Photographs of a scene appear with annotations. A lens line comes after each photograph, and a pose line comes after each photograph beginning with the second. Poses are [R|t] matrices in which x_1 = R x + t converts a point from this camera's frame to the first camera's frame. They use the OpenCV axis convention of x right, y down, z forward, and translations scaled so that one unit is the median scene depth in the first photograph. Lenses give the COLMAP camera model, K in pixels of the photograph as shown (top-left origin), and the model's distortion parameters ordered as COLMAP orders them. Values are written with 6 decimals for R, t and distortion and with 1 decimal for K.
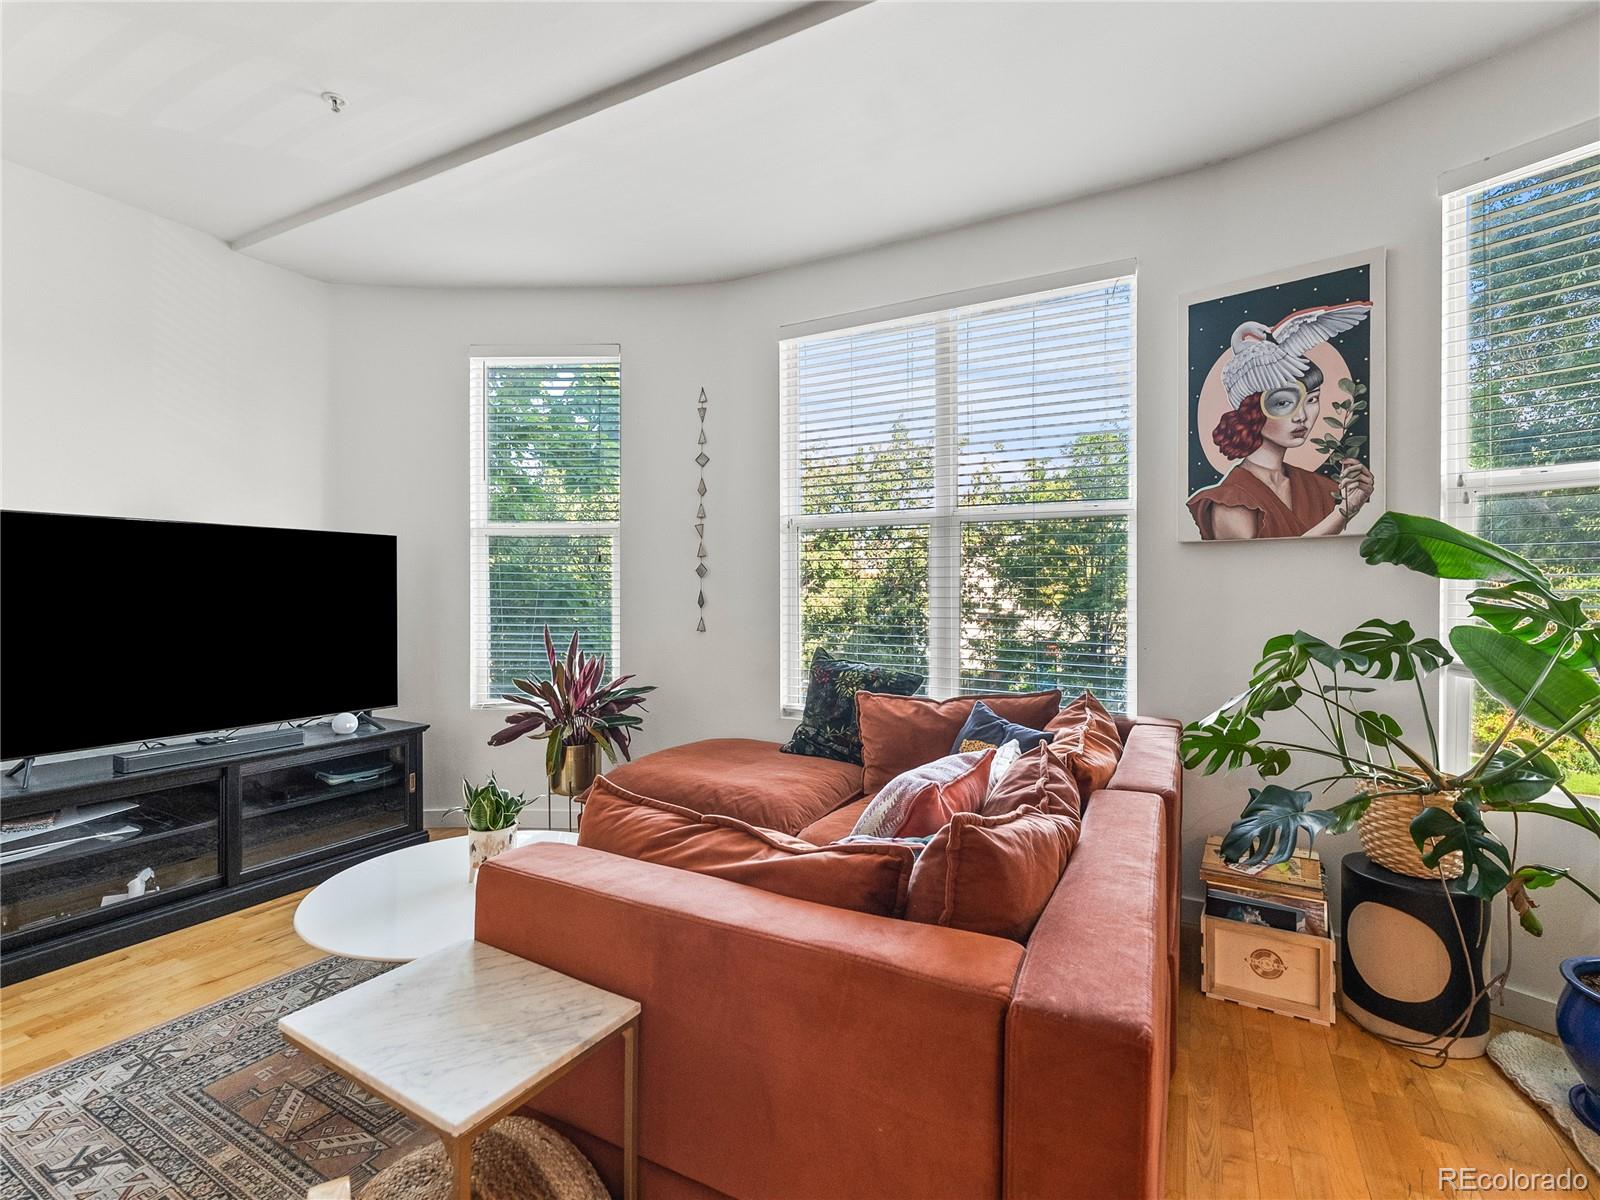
lens RADIAL K [[743.3, 0, 794.6], [0, 743.3, 597.9], [0, 0, 1]] dist [-0.006808, 0.002592]
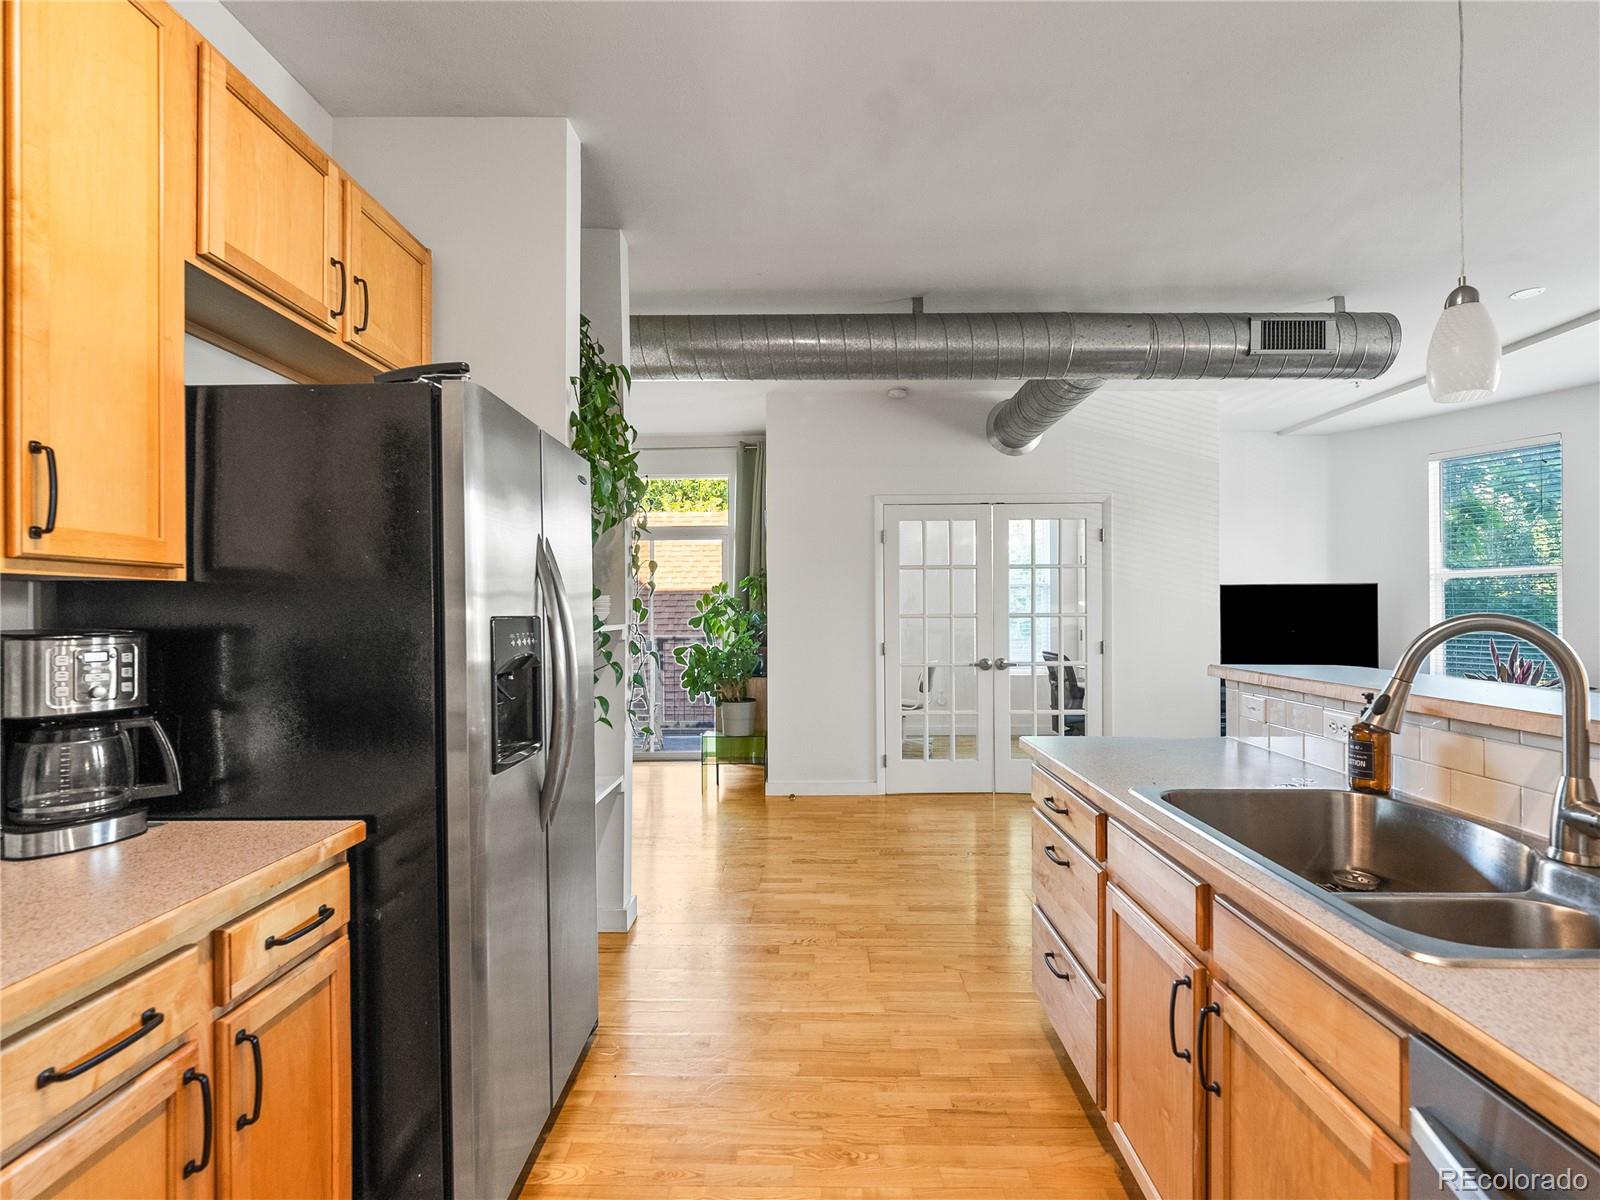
lens RADIAL K [[743.3, 0, 807.3], [0, 743.3, 606.5], [0, 0, 1]] dist [-0.006808, 0.002592]
pose [[0.463977, -0.004107, -0.885838, 0.340631], [-0.001022, 0.999986, -0.005171, -0.022351], [0.885847, 0.003304, 0.463966, -0.900578]]
